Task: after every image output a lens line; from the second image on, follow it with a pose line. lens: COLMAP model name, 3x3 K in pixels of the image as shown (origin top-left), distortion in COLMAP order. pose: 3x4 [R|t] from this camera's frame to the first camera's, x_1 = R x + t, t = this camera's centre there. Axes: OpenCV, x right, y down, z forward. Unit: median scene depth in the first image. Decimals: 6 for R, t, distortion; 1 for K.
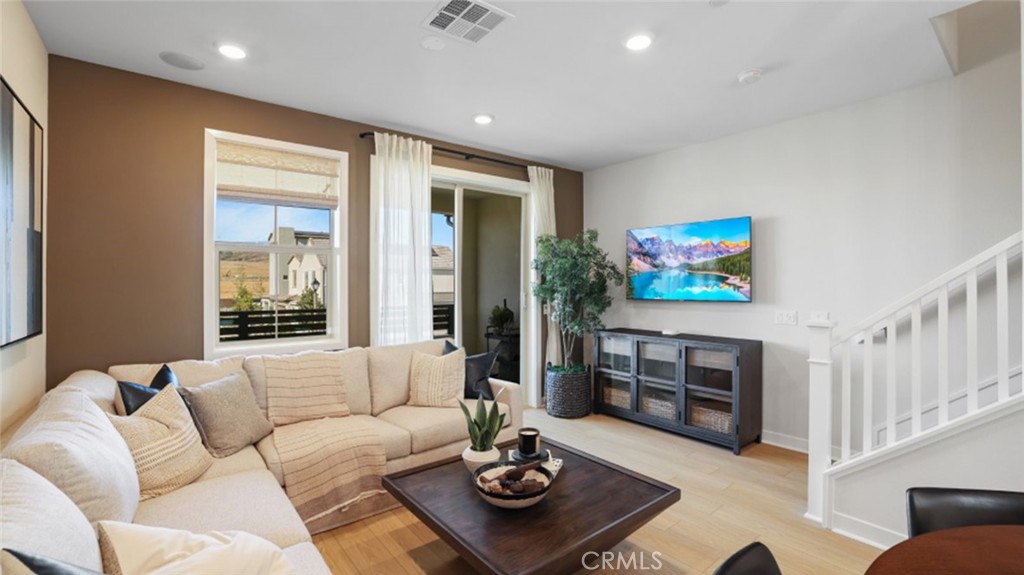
lens RADIAL K [[444.3, 0, 509.9], [0, 444.3, 280.2], [0, 0, 1]] dist [-0.009686, -0.000006]
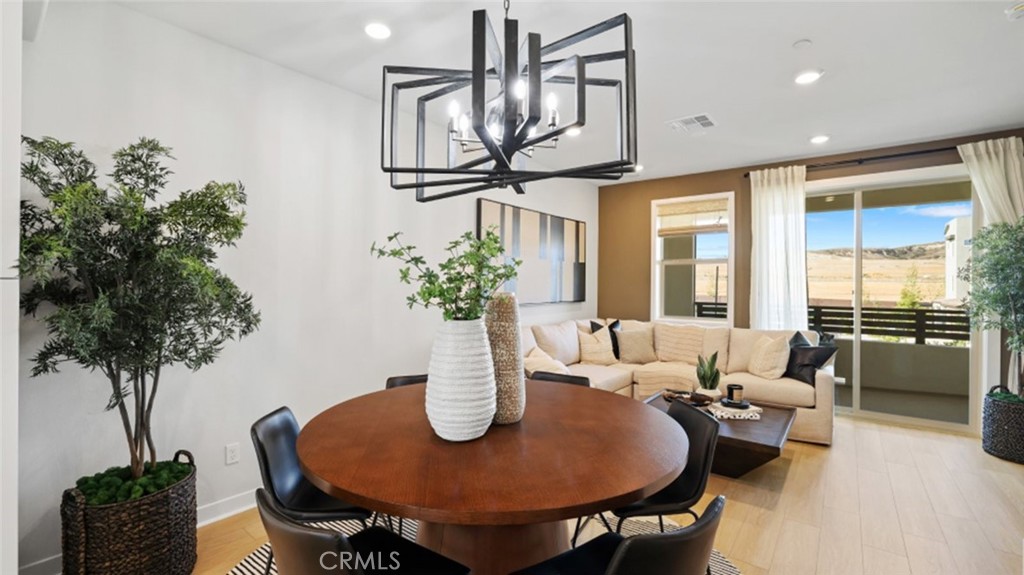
lens RADIAL K [[444.3, 0, 507.6], [0, 444.3, 284.4], [0, 0, 1]] dist [-0.009686, -0.000006]
pose [[0.225428, 0.006755, -0.974236, 0.845040], [0.000261, 0.999976, 0.006994, -0.001288], [0.974260, -0.001831, 0.225420, -0.021486]]
